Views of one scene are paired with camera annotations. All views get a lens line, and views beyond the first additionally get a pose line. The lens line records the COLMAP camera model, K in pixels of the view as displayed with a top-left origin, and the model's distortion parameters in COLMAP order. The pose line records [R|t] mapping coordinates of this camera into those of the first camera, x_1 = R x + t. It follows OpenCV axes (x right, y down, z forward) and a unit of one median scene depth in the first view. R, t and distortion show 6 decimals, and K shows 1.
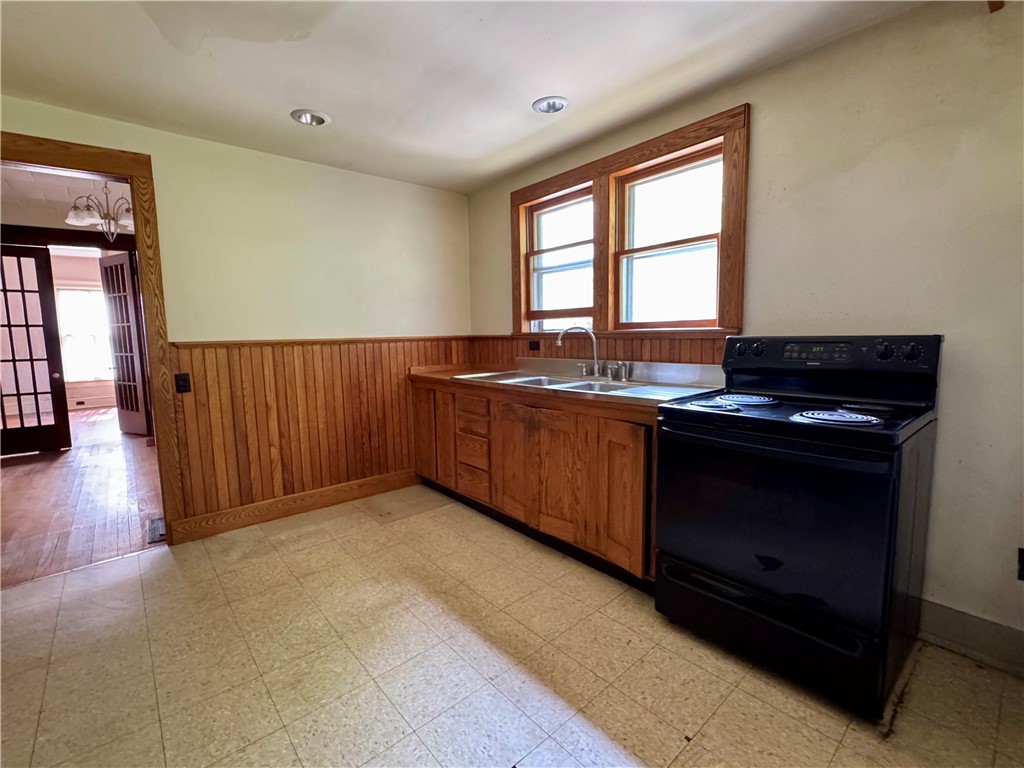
lens RADIAL K [[462.3, 0, 510.7], [0, 462.3, 384.4], [0, 0, 1]] dist [-0.009102, -0.000327]
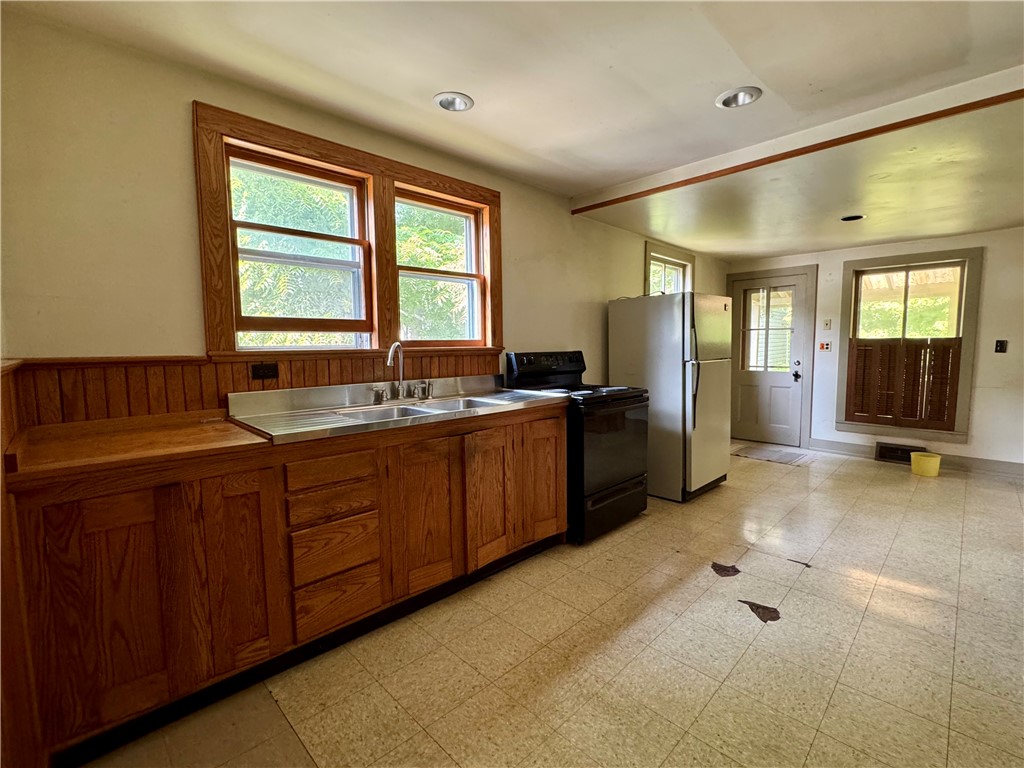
lens RADIAL K [[462.3, 0, 510.6], [0, 462.3, 385.4], [0, 0, 1]] dist [-0.009102, -0.000327]
pose [[-0.071086, -0.064521, 0.995381, -0.847141], [0.124831, 0.989485, 0.073054, -0.097703], [-0.989628, 0.129448, -0.062284, 0.989566]]
